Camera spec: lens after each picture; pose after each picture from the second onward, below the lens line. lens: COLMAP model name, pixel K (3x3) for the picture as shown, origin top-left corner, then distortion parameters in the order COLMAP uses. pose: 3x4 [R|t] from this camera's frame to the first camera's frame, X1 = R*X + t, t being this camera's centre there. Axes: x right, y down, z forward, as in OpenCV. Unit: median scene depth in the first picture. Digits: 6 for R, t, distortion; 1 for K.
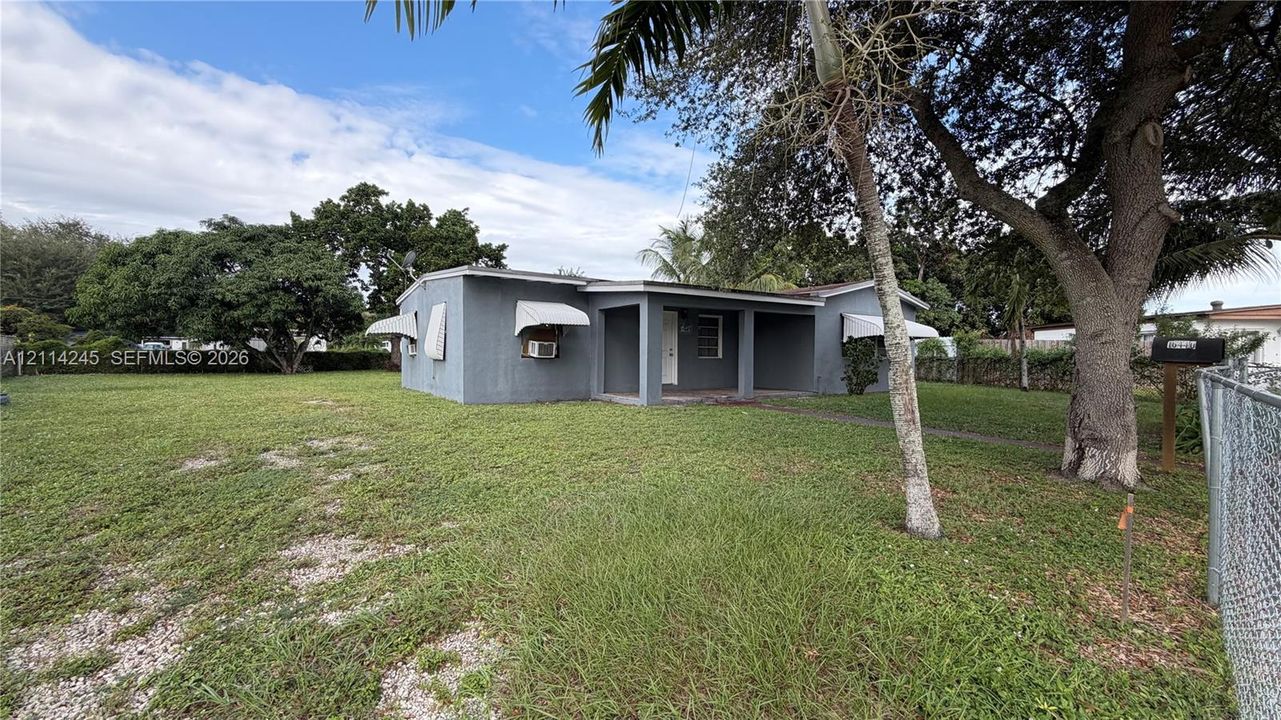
lens RADIAL K [[518.8, 0, 638.1], [0, 518.8, 361.0], [0, 0, 1]] dist [0.001562, 0.000090]
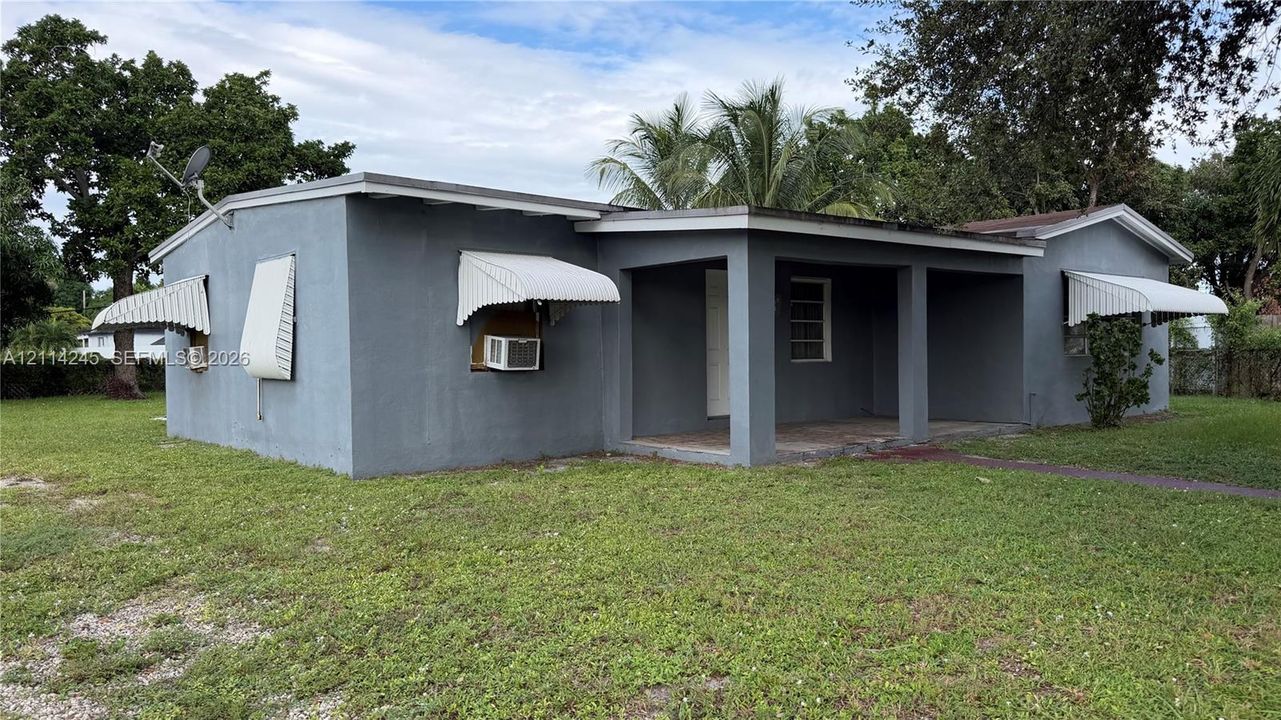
lens RADIAL K [[911.4, 0, 640.5], [0, 911.4, 360.0], [0, 0, 1]] dist [0.063769, -0.084797]
pose [[0.993877, -0.021510, 0.108376, -0.117509], [0.021616, 0.999766, 0.000193, -0.010082], [-0.108355, 0.002151, 0.994110, 0.114067]]
